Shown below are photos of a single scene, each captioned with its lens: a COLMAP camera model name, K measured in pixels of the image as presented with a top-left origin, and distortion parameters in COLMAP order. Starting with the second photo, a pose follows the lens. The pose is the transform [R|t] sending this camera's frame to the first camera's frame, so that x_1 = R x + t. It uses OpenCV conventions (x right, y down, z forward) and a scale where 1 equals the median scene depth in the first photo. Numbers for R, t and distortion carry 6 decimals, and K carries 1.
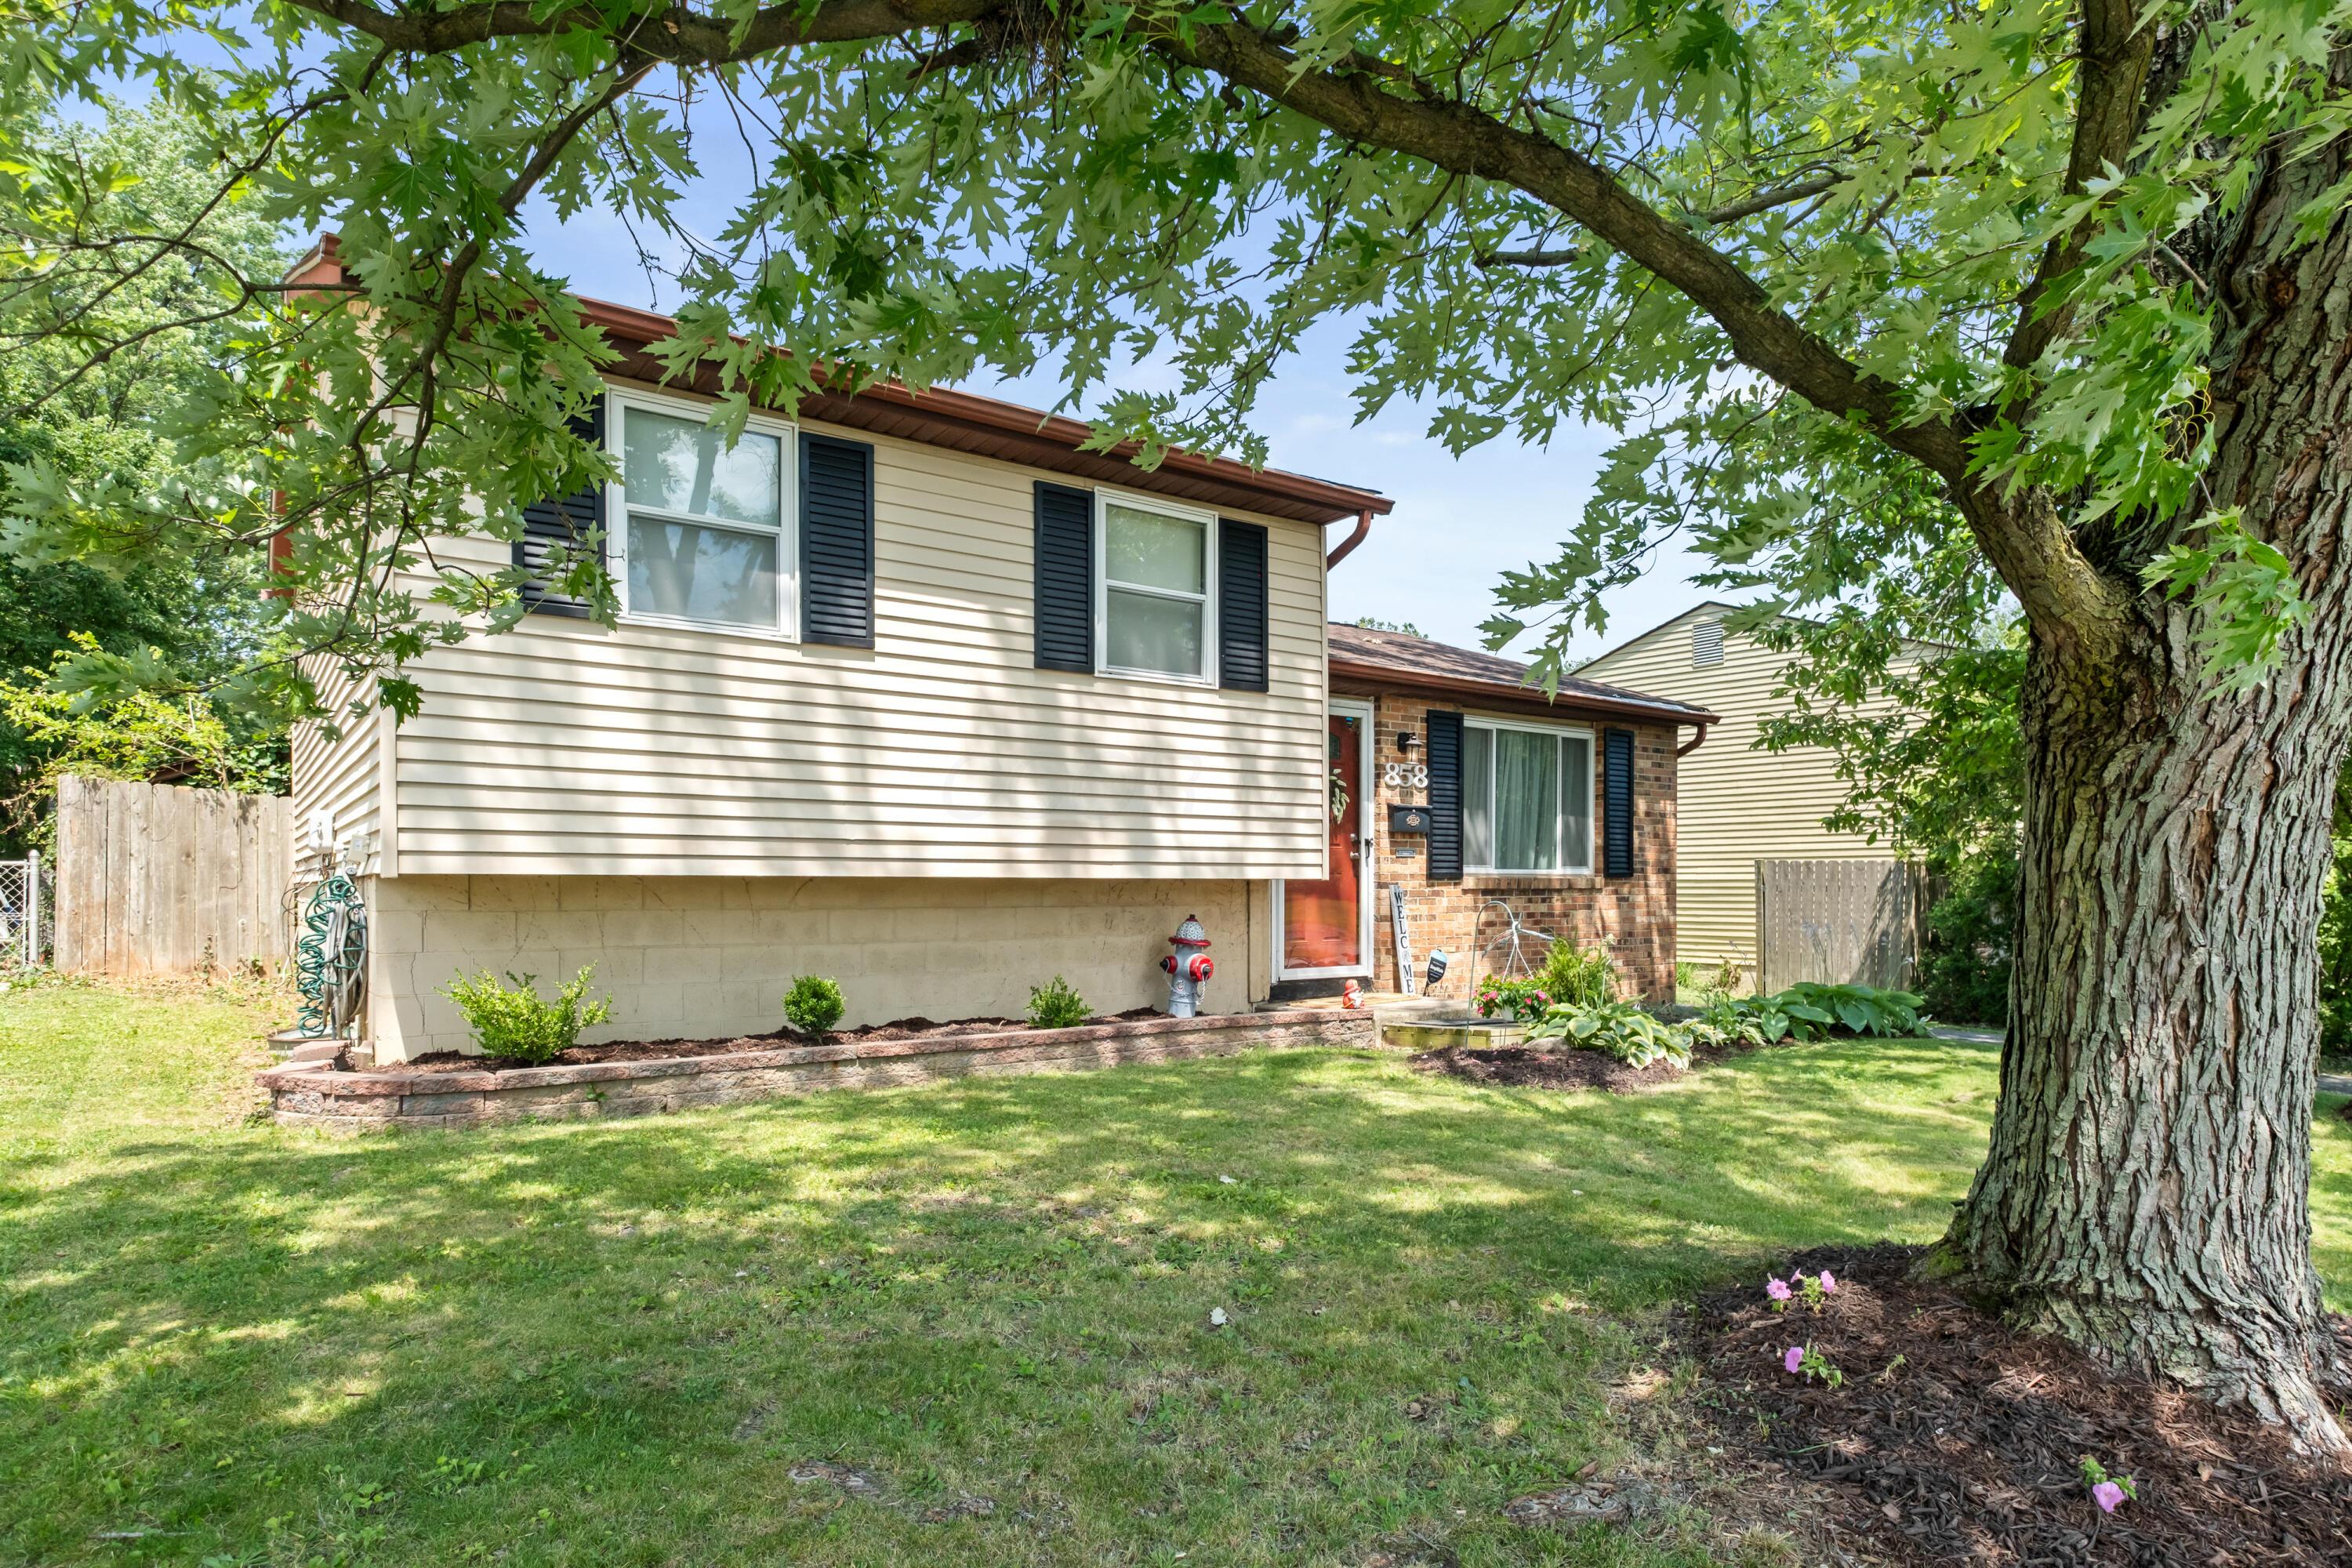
lens RADIAL K [[1300.5, 0, 1181.9], [0, 1300.5, 872.2], [0, 0, 1]] dist [-0.001047, -0.000001]
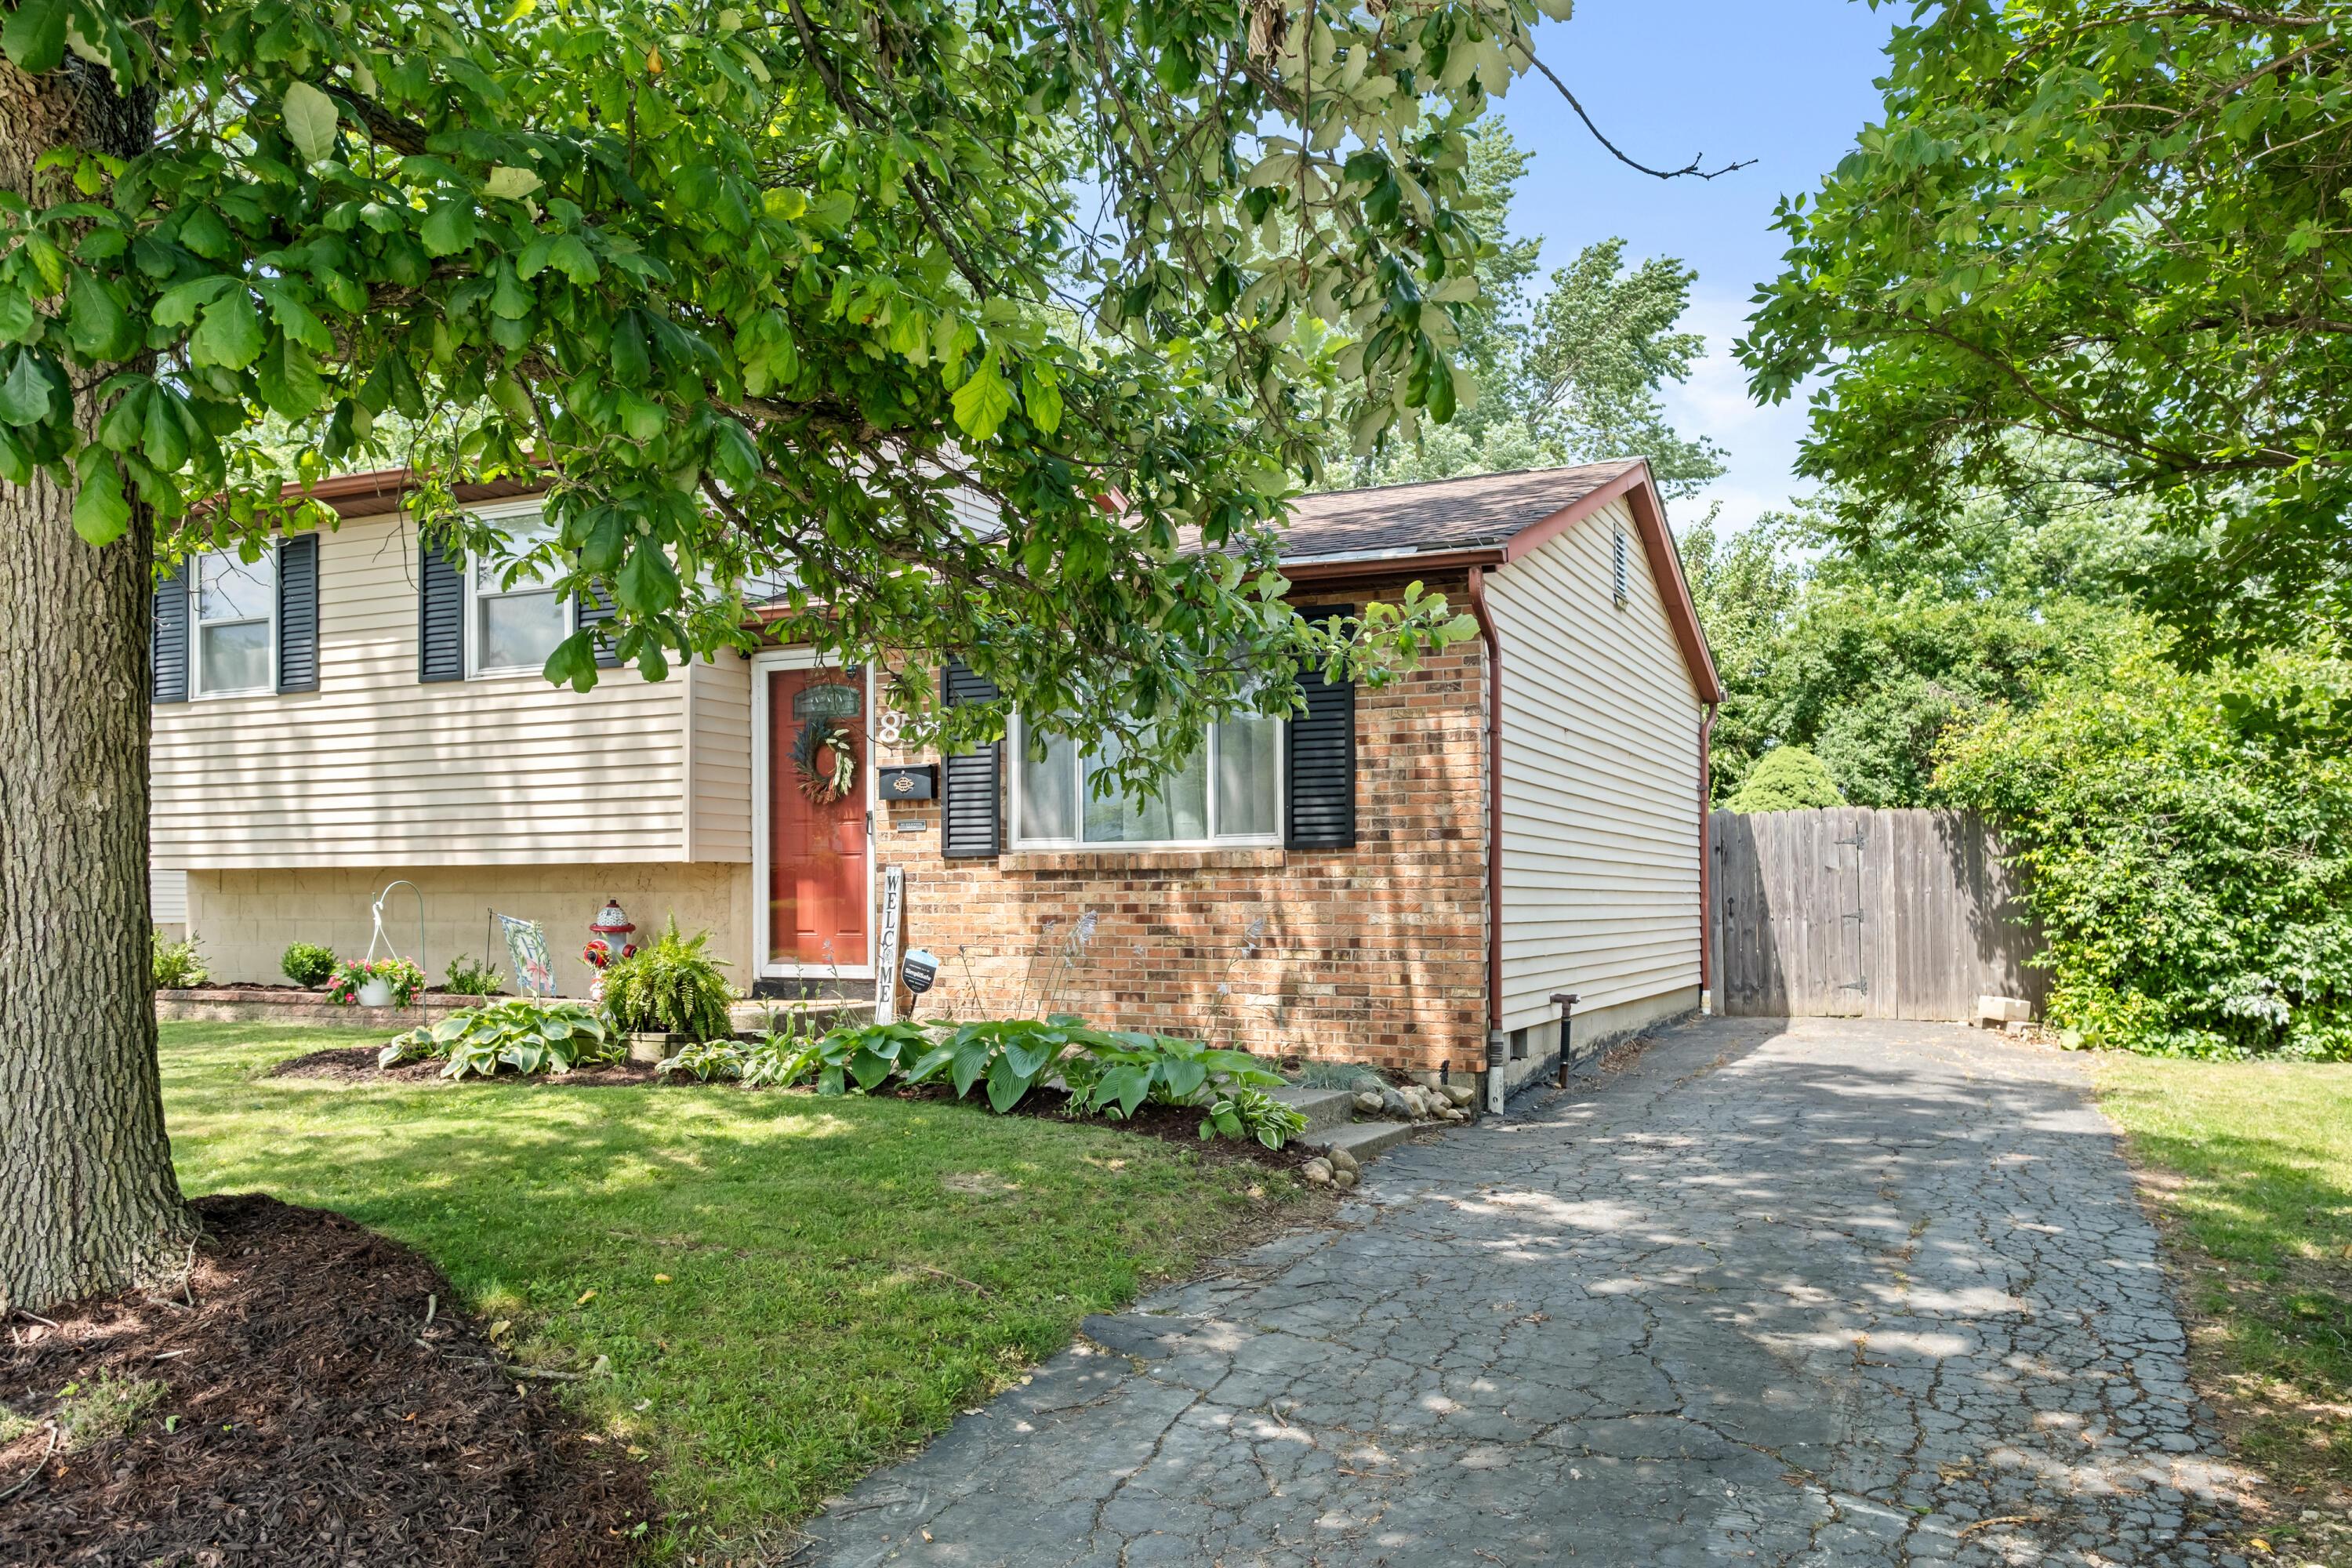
lens RADIAL K [[1720.0, 0, 1179.4], [0, 1720.0, 821.5], [0, 0, 1]] dist [-0.002724, -0.001832]
pose [[0.488413, -0.035028, -0.871909, 1.475720], [0.015798, 0.999385, -0.031300, 0.022591], [0.872469, 0.001513, 0.488666, 0.808150]]
